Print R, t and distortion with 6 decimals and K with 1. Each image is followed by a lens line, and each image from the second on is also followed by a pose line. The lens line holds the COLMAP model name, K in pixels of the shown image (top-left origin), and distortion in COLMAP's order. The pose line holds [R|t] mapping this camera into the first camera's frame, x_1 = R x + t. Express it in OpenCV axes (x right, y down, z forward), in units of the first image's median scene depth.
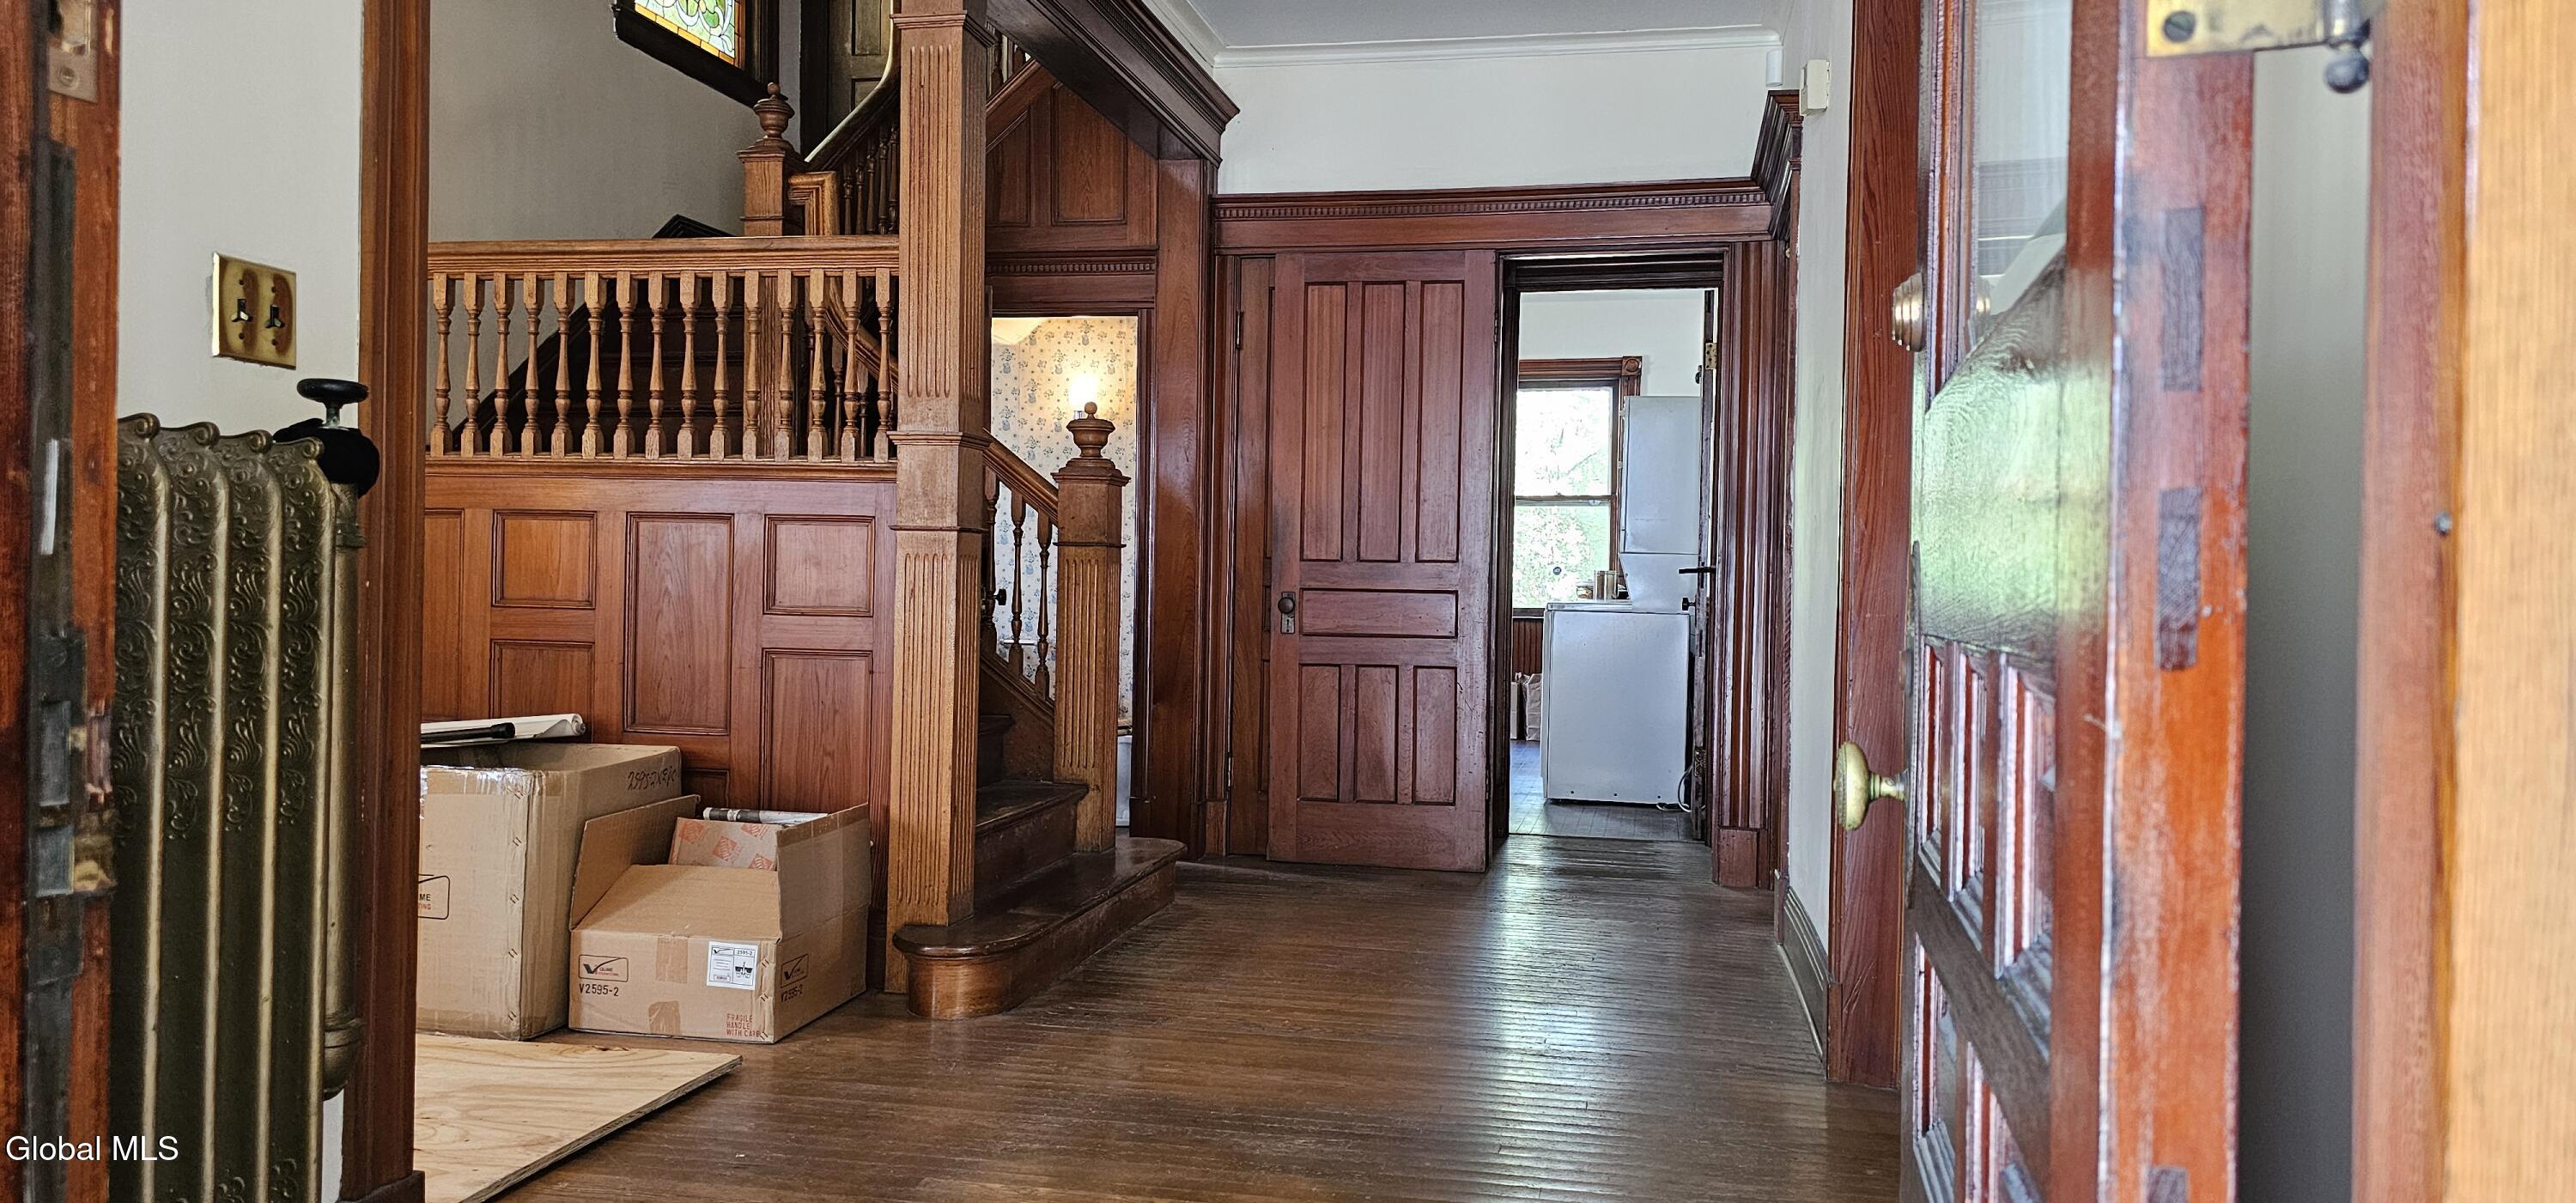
lens RADIAL K [[1737.1, 0, 1292.7], [0, 1737.1, 607.7], [0, 0, 1]] dist [0.066556, -0.053452]
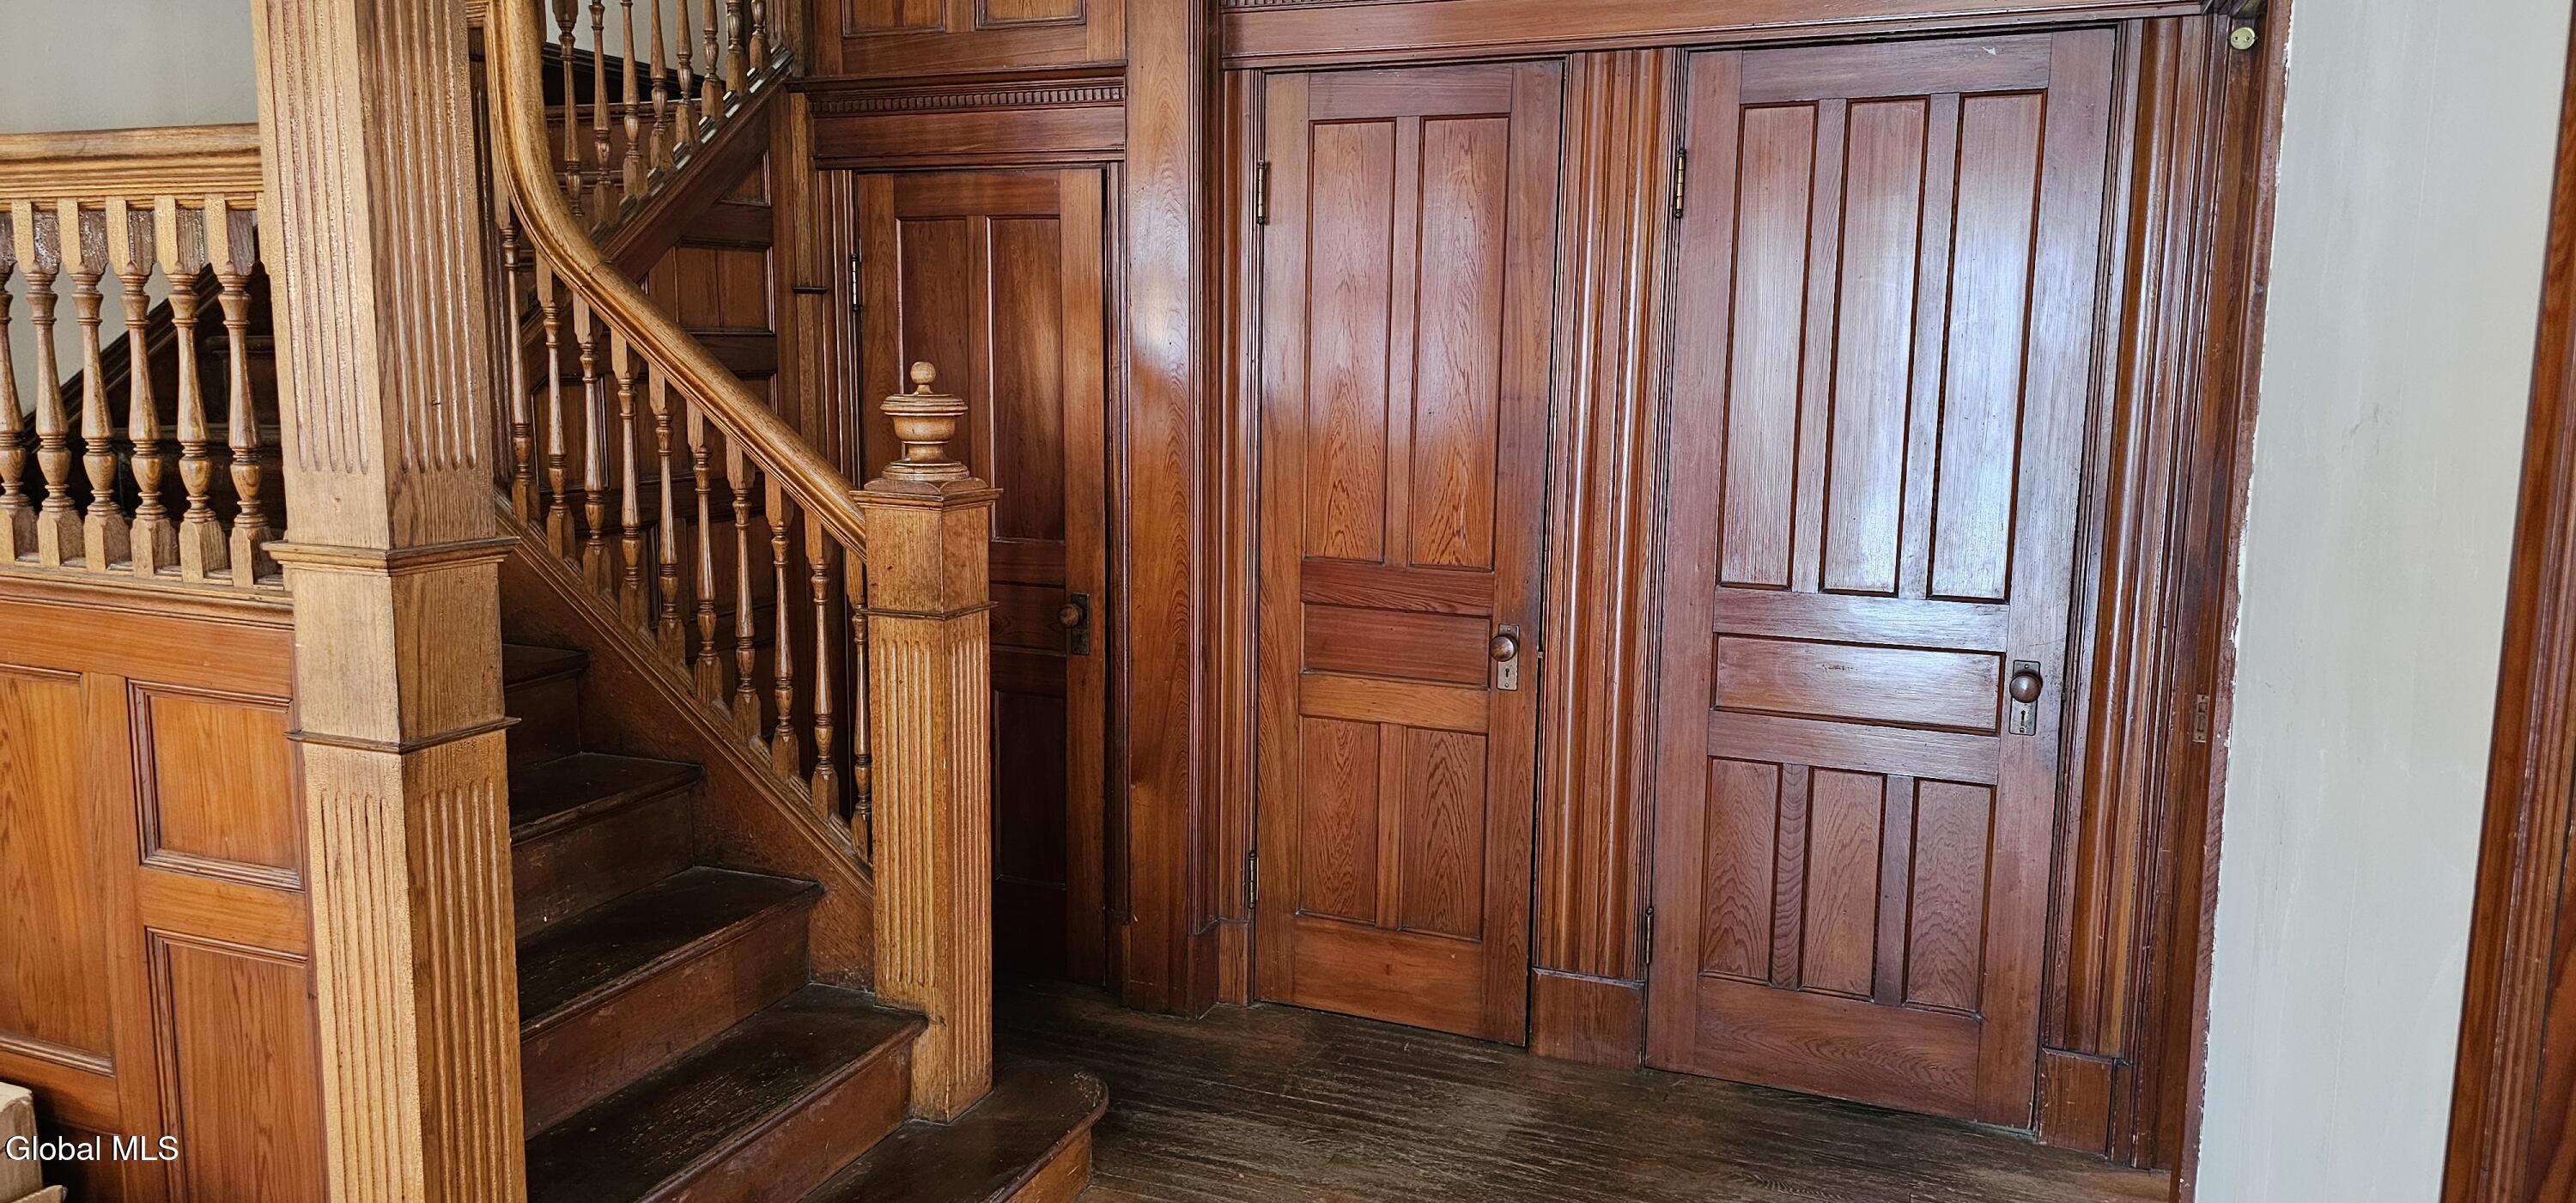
lens RADIAL K [[1737.1, 0, 1287.9], [0, 1737.1, 591.0], [0, 0, 1]] dist [0.066556, -0.053452]
pose [[0.985330, 0.015193, -0.169985, 0.092228], [0.006462, 0.991994, 0.126123, -0.103714], [0.170540, -0.125371, 0.977342, 0.399810]]
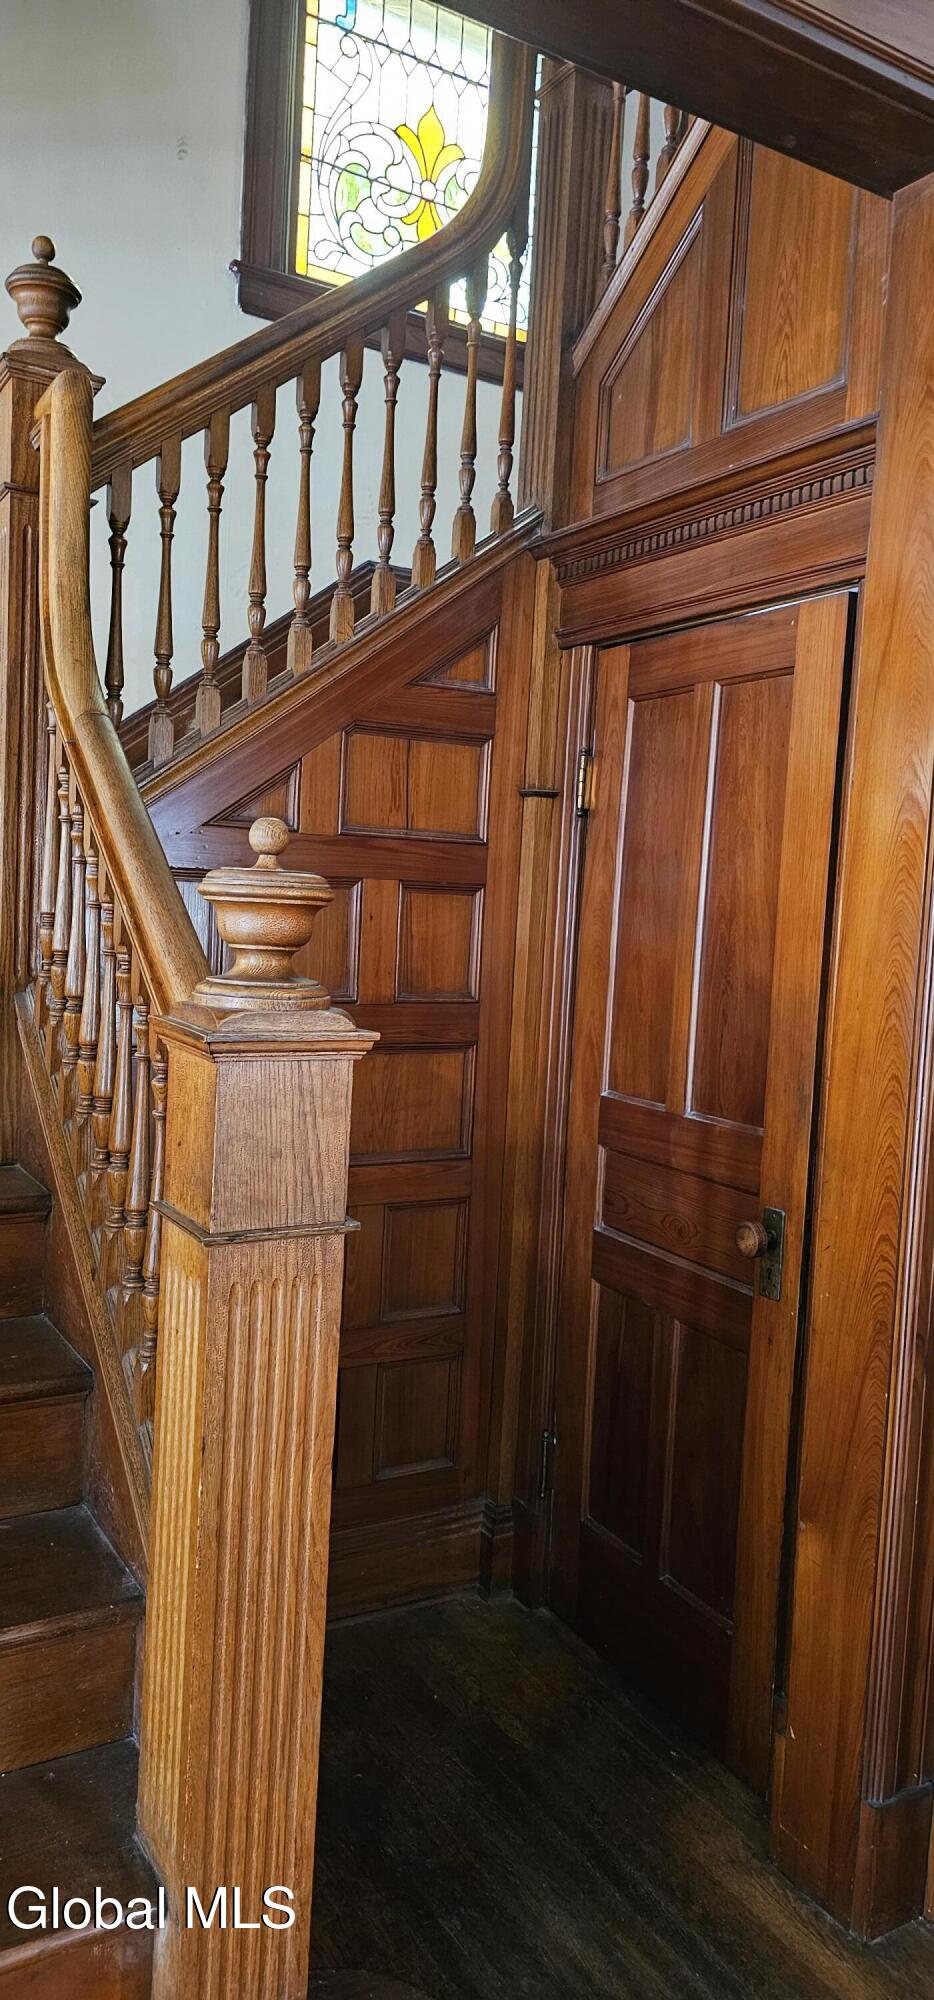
lens RADIAL K [[1348.7, 0, 473.6], [0, 1348.7, 1003.1], [0, 0, 1]] dist [0.066556, -0.053452]
pose [[0.679907, 0.066350, -0.730290, 0.103917], [-0.044151, 0.997795, 0.049549, -0.086768], [0.731968, -0.001445, 0.681337, 0.751869]]
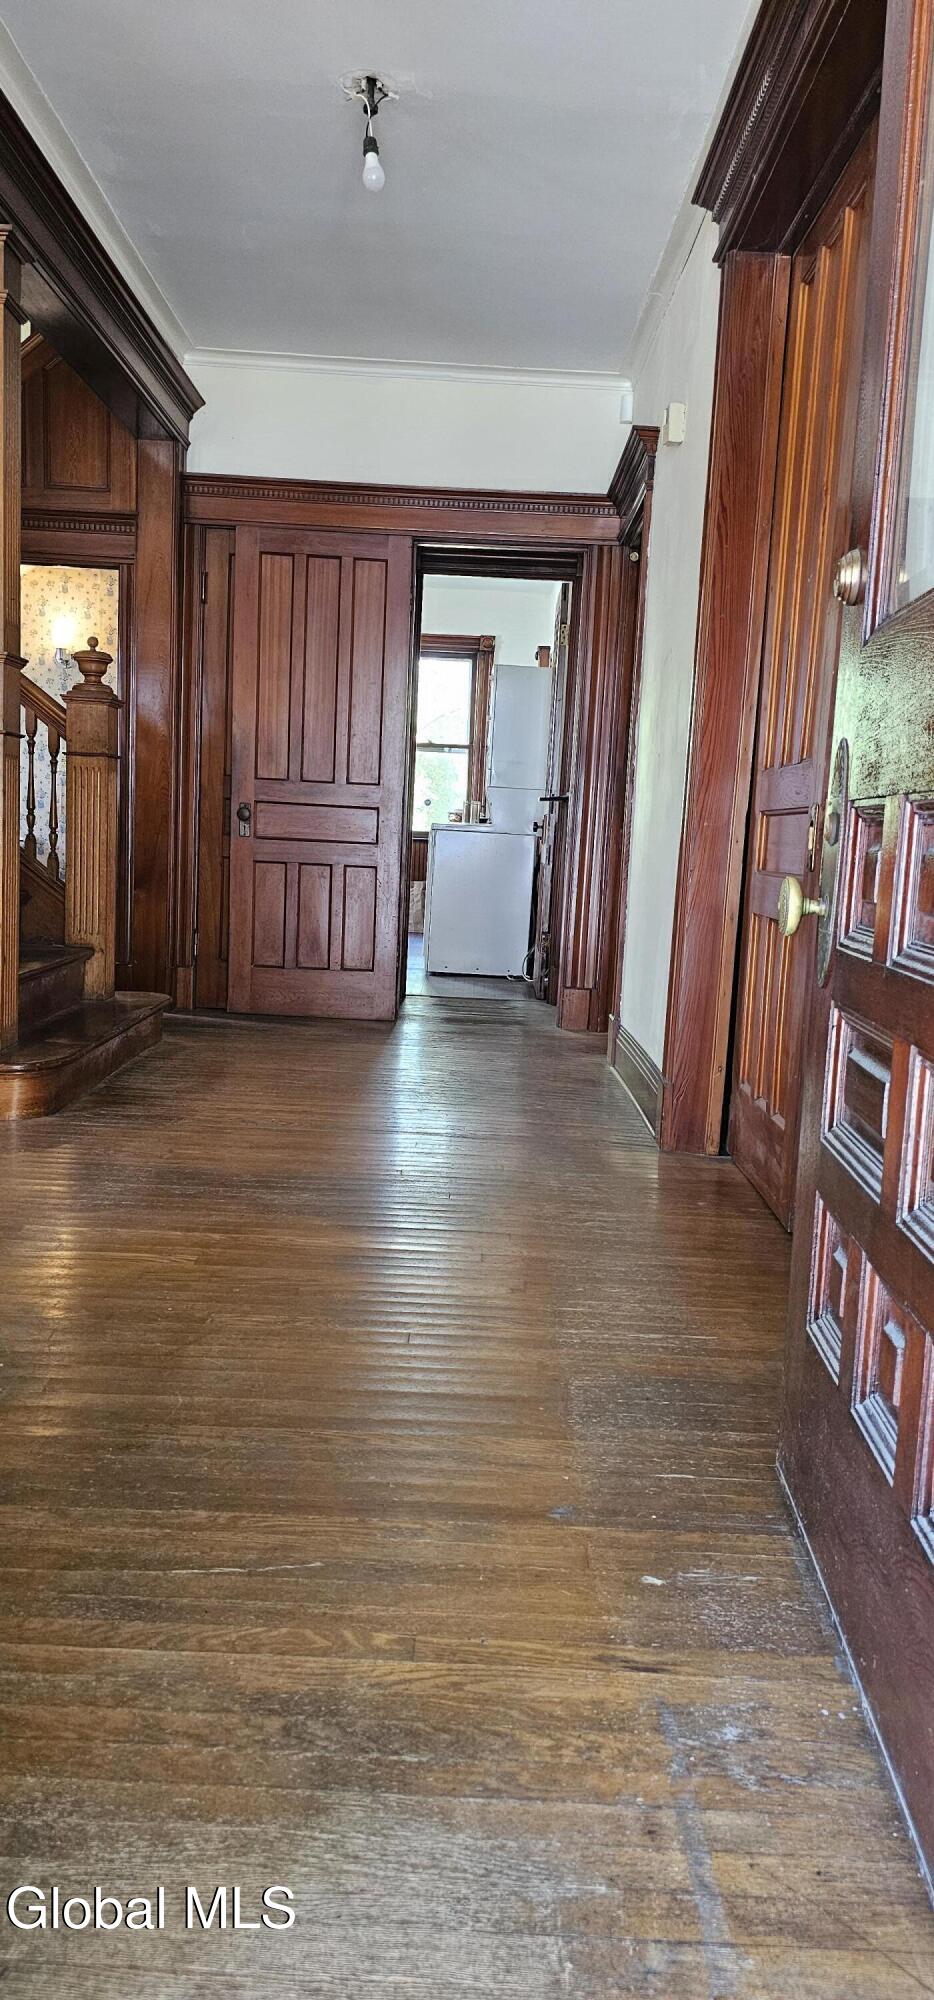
lens RADIAL K [[1348.7, 0, 465.8], [0, 1348.7, 1005.8], [0, 0, 1]] dist [0.066556, -0.053452]
pose [[0.979270, 0.004843, 0.202503, -0.045919], [-0.029892, 0.992224, 0.120821, 0.014128], [-0.200343, -0.124369, 0.971800, -0.017712]]
